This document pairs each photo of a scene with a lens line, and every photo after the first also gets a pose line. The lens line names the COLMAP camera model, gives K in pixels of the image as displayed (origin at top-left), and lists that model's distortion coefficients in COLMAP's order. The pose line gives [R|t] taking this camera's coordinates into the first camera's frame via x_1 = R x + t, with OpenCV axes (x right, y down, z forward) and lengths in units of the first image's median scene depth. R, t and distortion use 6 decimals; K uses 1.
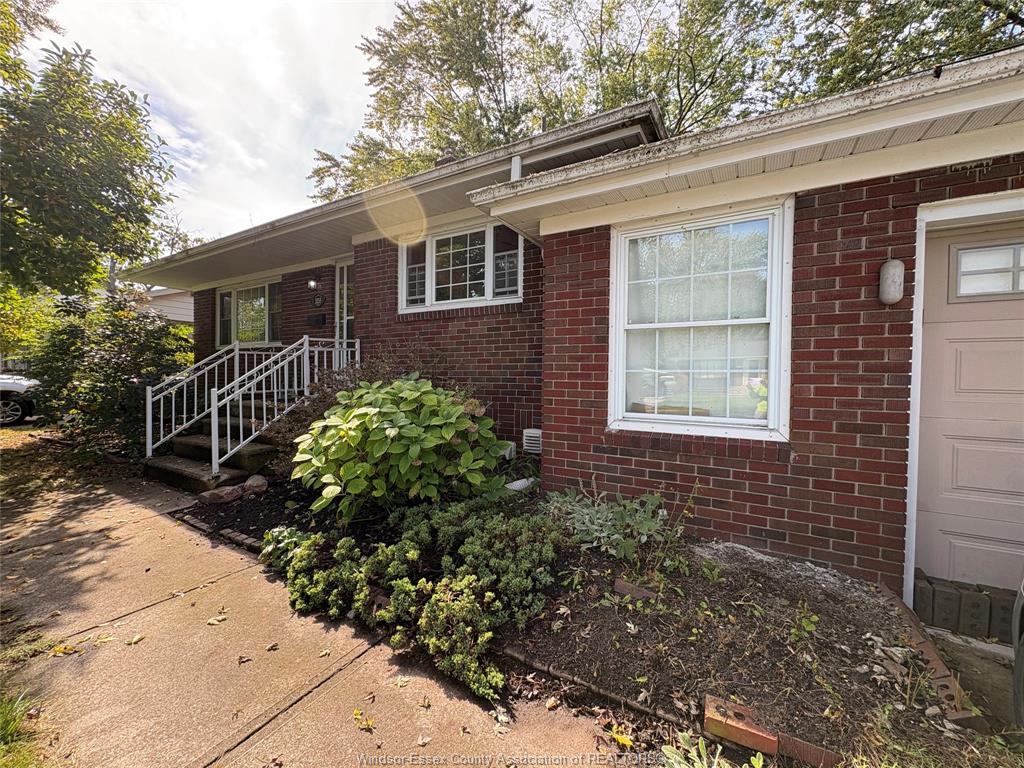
lens RADIAL K [[407.5, 0, 517.1], [0, 407.5, 384.8], [0, 0, 1]] dist [0.000692, 0.001061]
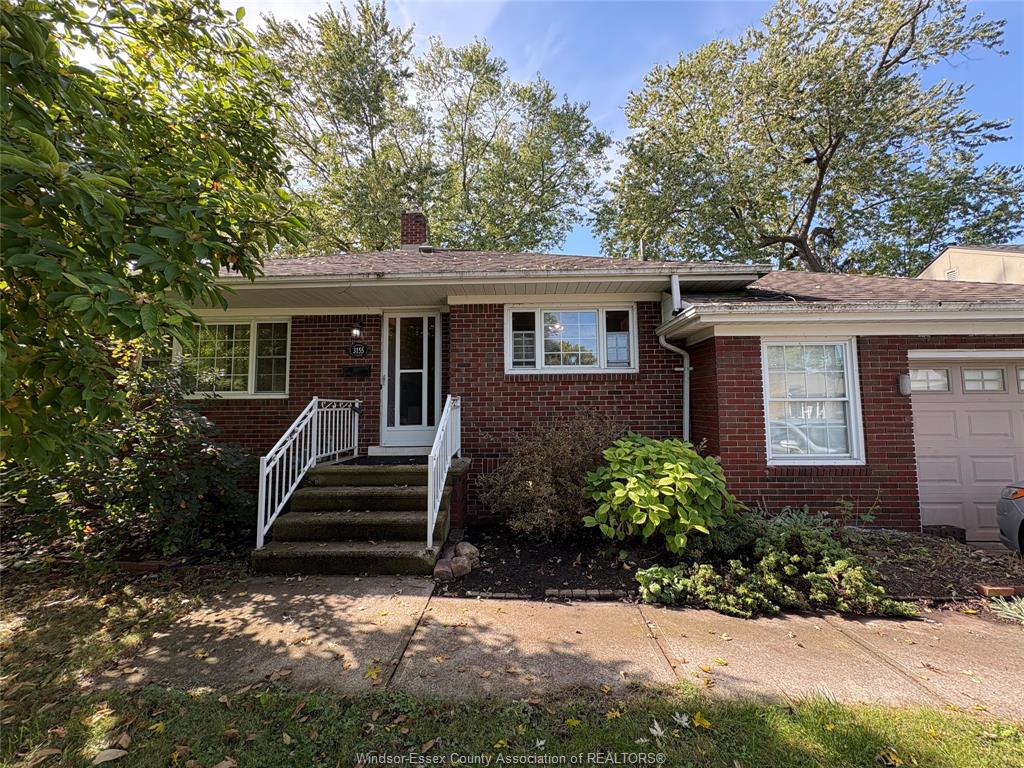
lens RADIAL K [[407.5, 0, 521.0], [0, 407.5, 380.0], [0, 0, 1]] dist [0.000692, 0.001061]
pose [[0.879103, 0.027245, 0.475853, -1.270312], [0.025581, 0.994229, -0.104183, -0.072990], [-0.475945, 0.103760, 0.873333, 0.062217]]
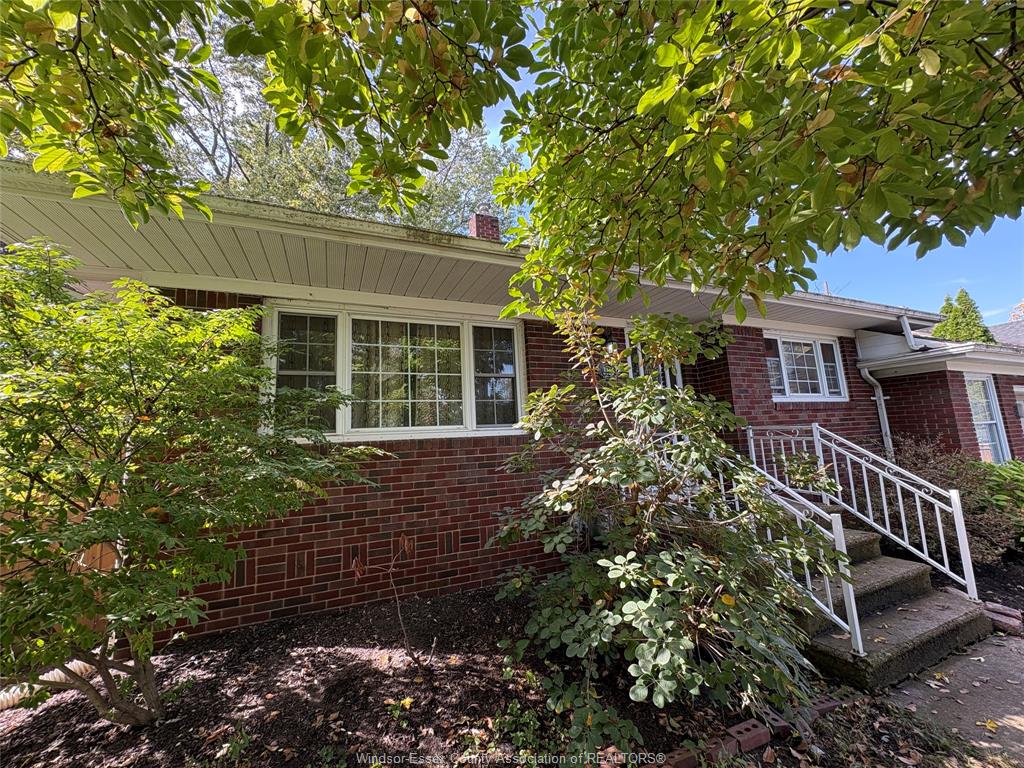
lens RADIAL K [[407.5, 0, 513.3], [0, 407.5, 378.7], [0, 0, 1]] dist [0.000692, 0.001061]
pose [[0.585855, 0.086588, 0.805777, -2.466284], [0.071141, 0.984943, -0.157565, -0.188313], [-0.807287, 0.149634, 0.570874, 1.521781]]
